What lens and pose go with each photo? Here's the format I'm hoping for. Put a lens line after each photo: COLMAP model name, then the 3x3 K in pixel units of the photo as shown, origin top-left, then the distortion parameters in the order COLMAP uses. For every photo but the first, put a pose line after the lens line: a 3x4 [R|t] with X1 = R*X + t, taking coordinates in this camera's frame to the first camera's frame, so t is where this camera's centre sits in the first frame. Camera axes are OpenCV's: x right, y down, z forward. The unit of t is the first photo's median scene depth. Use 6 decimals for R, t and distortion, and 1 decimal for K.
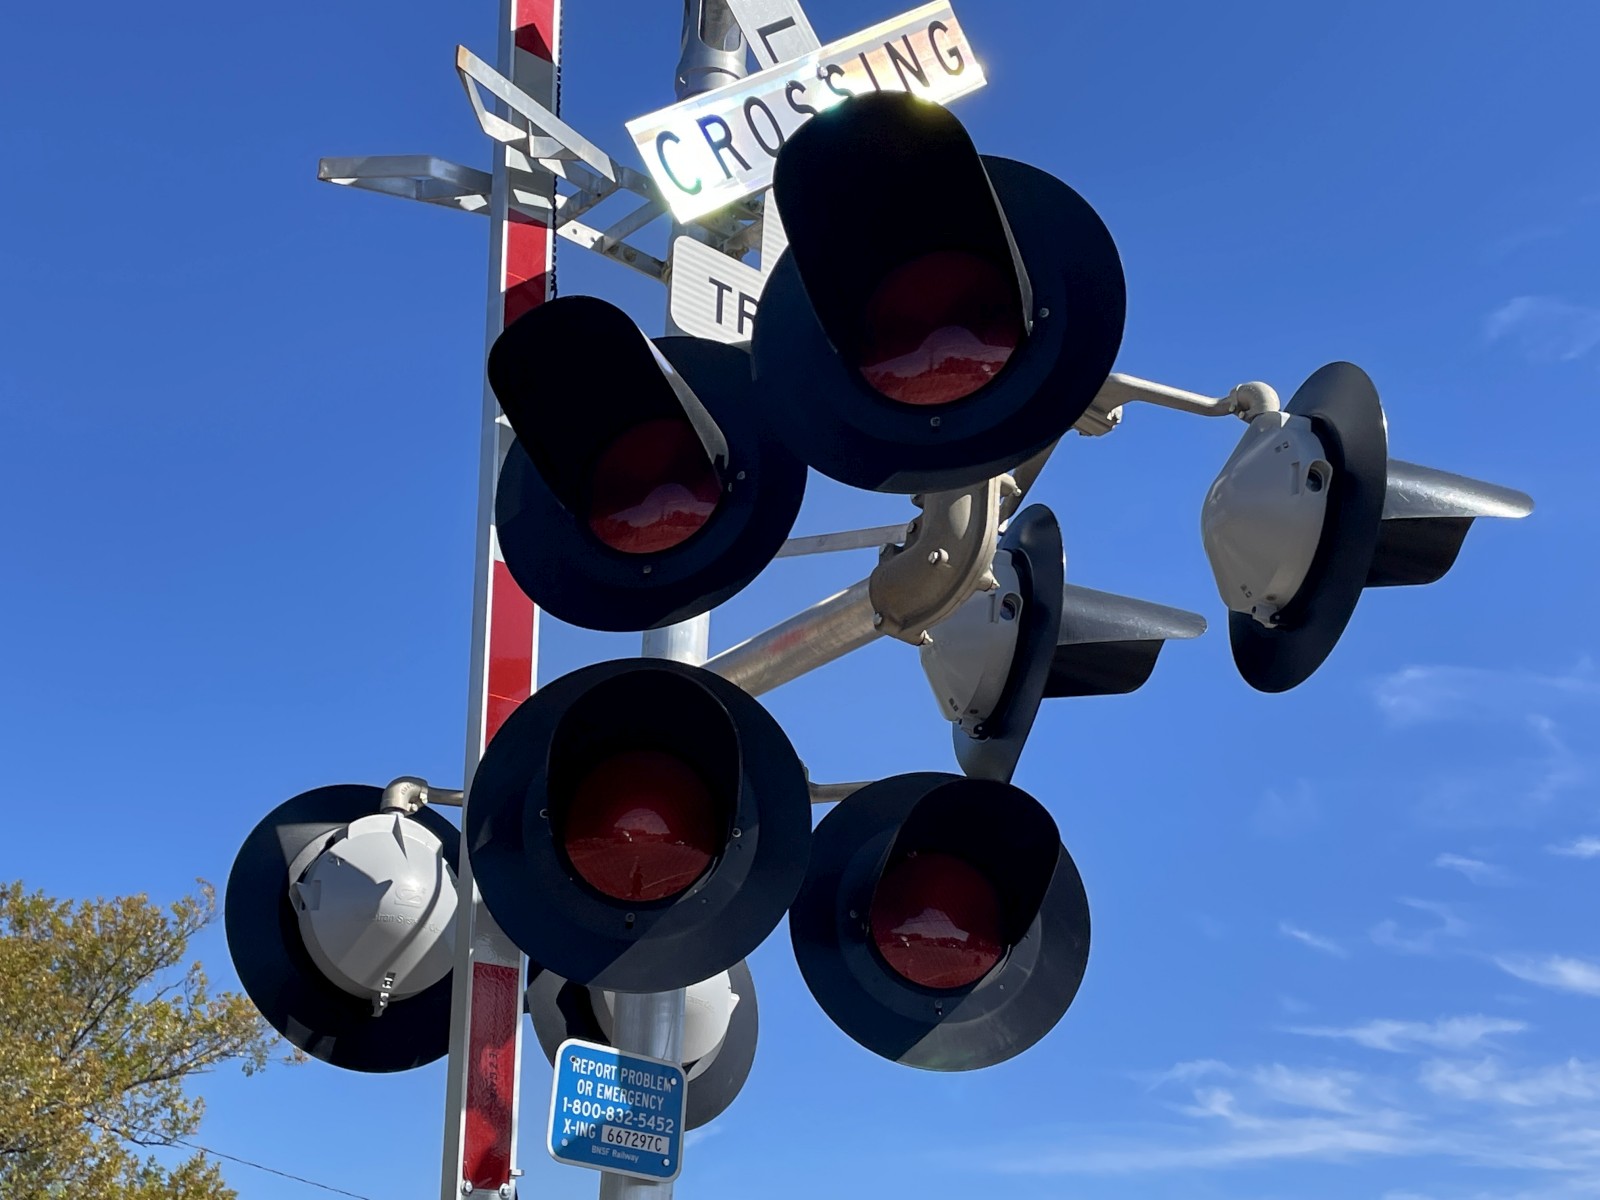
lens RADIAL K [[2181.7, 0, 800.1], [0, 2181.7, 625.6], [0, 0, 1]] dist [0.079909, -0.054312]
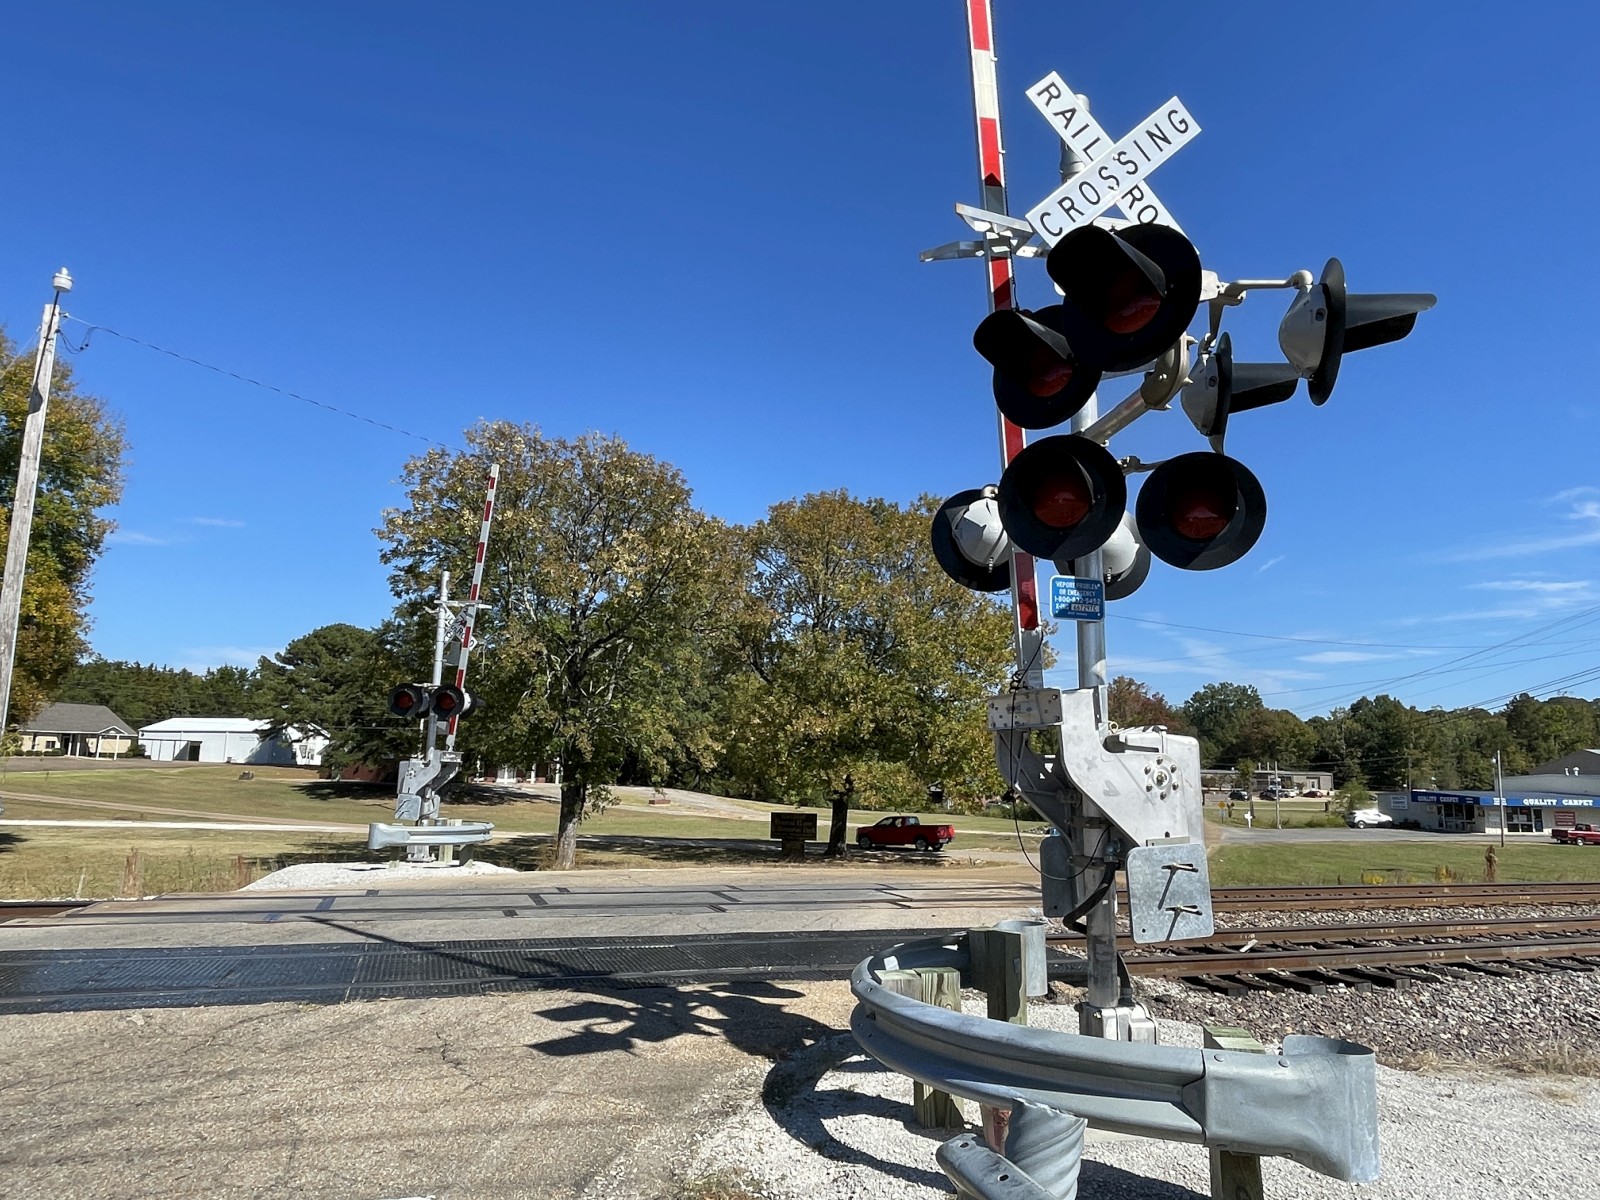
lens RADIAL K [[1031.7, 0, 805.2], [0, 1031.7, 606.2], [0, 0, 1]] dist [-0.007879, -0.001949]
pose [[0.882556, -0.094436, -0.460625, 0.200436], [0.205781, 0.958403, 0.197785, -0.088766], [0.422787, -0.269344, 0.865278, -0.243299]]
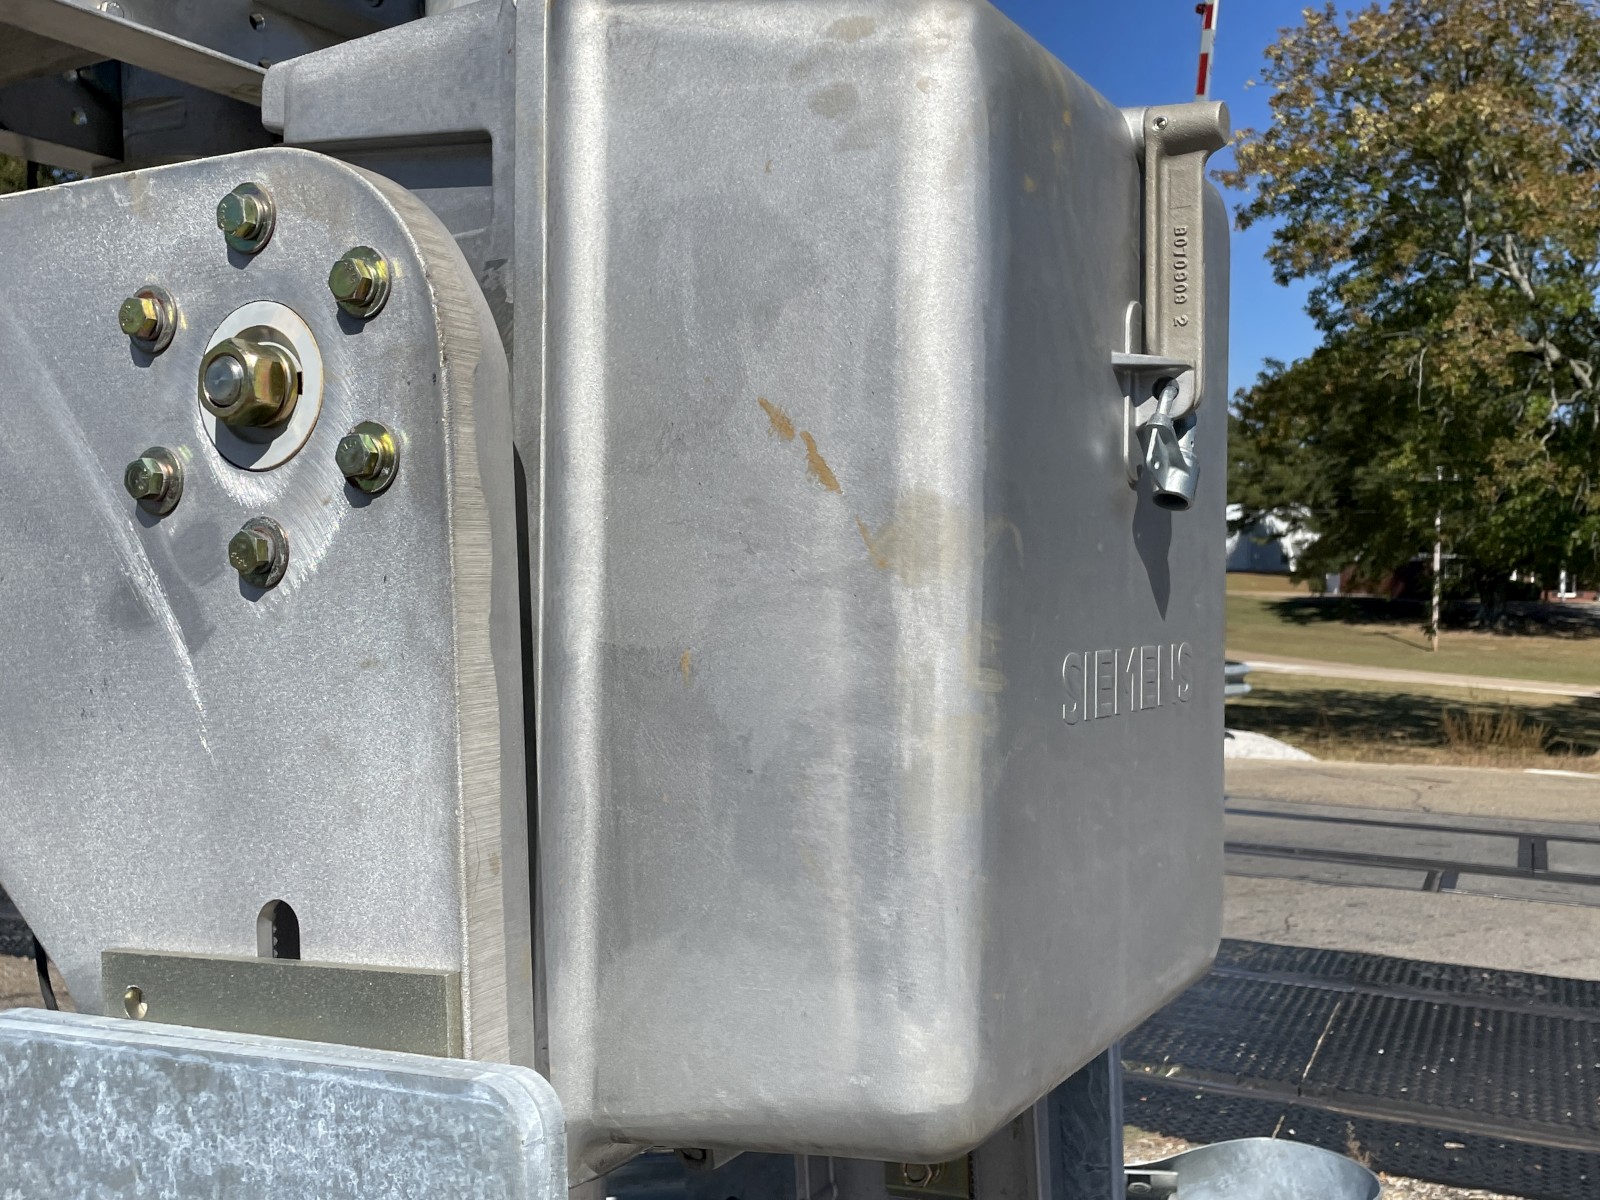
lens RADIAL K [[1653.3, 0, 800.0], [0, 1653.3, 600.0], [0, 0, 1]] dist [0.002521, 0.001096]
pose [[0.310927, -0.008457, -0.950396, 0.199813], [0.386046, 0.914881, 0.118156, 0.433323], [0.868500, -0.403634, 0.287726, 0.867781]]
